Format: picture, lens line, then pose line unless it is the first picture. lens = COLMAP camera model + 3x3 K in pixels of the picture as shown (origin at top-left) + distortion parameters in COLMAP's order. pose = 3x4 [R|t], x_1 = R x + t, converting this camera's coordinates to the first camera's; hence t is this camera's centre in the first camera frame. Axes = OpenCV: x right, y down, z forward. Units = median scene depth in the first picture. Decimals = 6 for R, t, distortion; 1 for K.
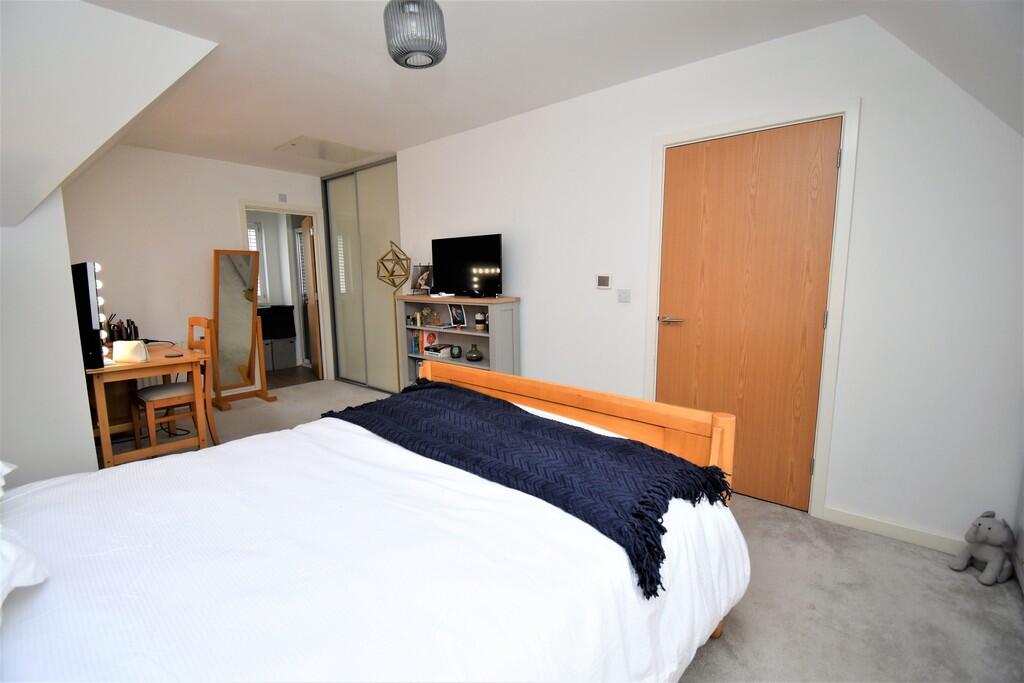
lens RADIAL K [[452.3, 0, 507.0], [0, 452.3, 343.6], [0, 0, 1]] dist [0.000416, -0.011155]
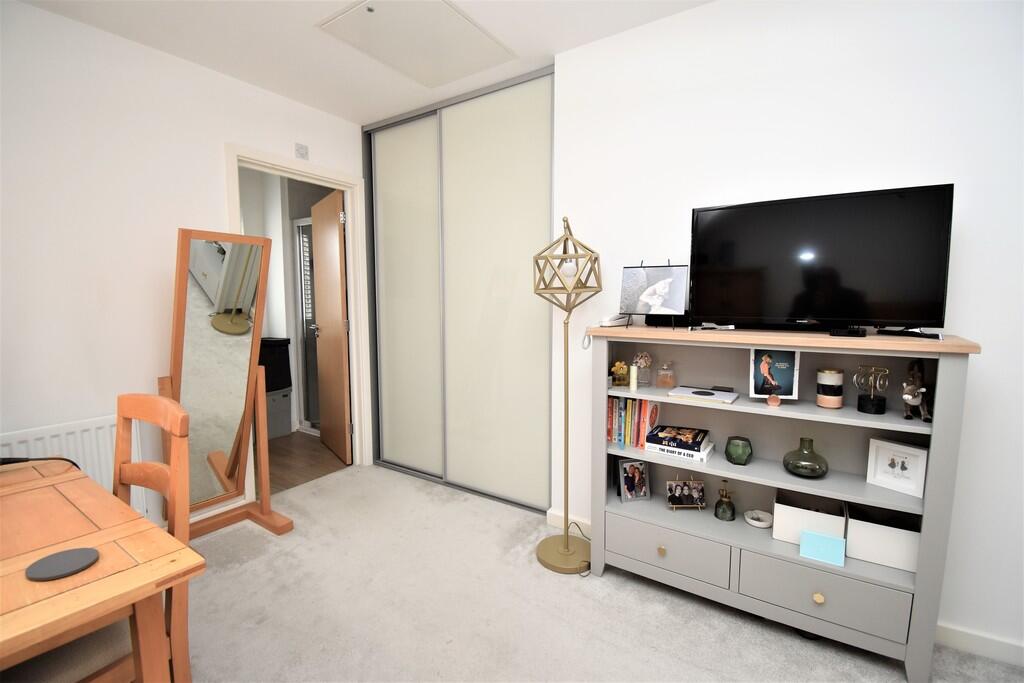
lens RADIAL K [[452.3, 0, 507.0], [0, 452.3, 343.6], [0, 0, 1]] dist [0.000416, -0.011155]
pose [[0.993691, -0.001845, 0.112135, -0.316137], [0.007816, 0.998573, -0.052830, -0.053777], [-0.111878, 0.053373, 0.992288, 0.439795]]
